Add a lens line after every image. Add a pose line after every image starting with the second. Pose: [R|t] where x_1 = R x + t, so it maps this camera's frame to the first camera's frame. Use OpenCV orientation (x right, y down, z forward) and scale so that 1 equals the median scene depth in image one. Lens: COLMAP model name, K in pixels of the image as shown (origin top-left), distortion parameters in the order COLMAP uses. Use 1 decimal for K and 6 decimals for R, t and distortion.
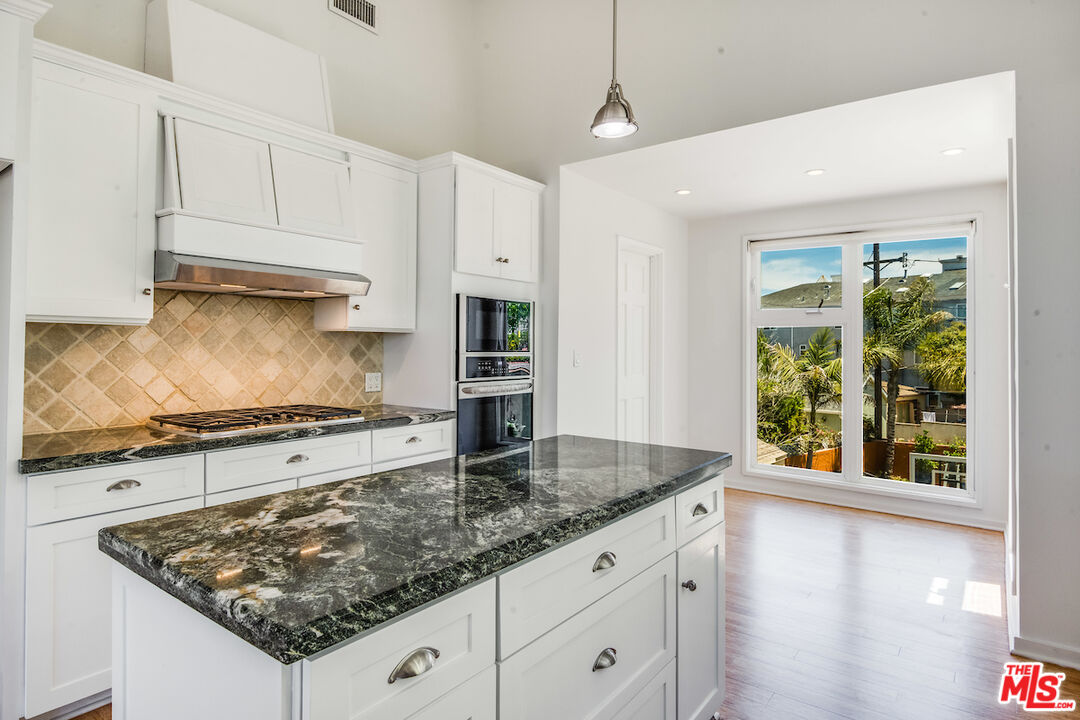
lens RADIAL K [[591.7, 0, 534.8], [0, 591.7, 339.2], [0, 0, 1]] dist [0.000166, -0.000292]
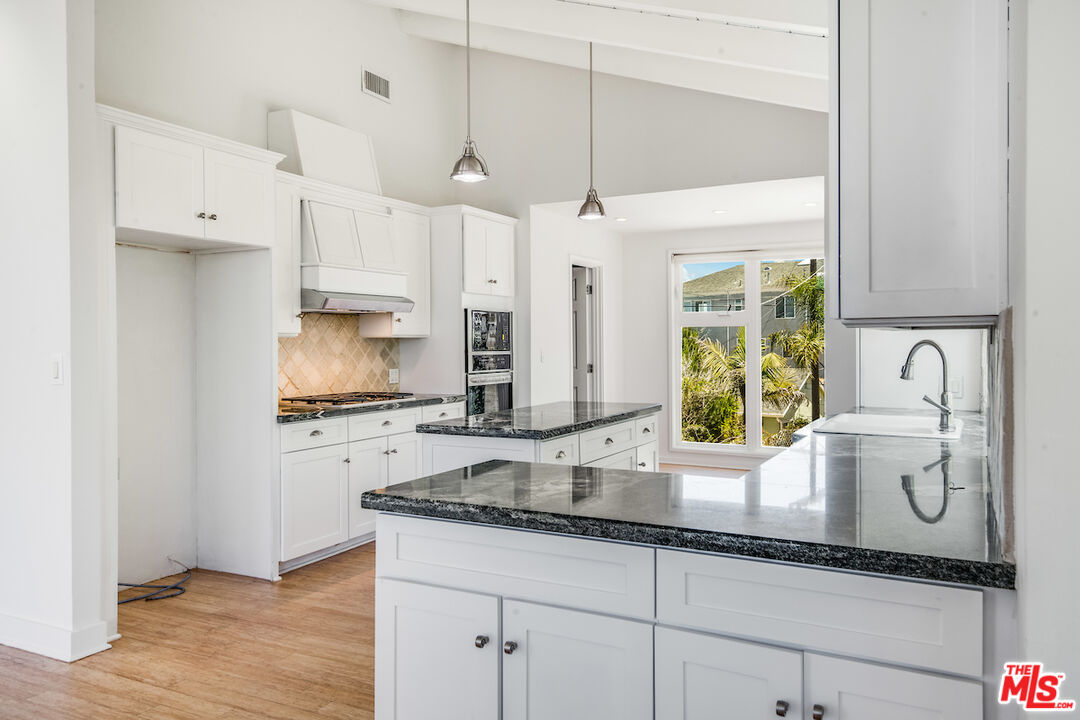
lens RADIAL K [[771.0, 0, 539.5], [0, 771.0, 348.9], [0, 0, 1]] dist [0.000061, -0.000086]
pose [[0.985732, -0.015972, 0.167562, -0.261414], [0.012866, 0.999725, 0.019610, -0.016954], [-0.167829, -0.017174, 0.985667, -0.769530]]
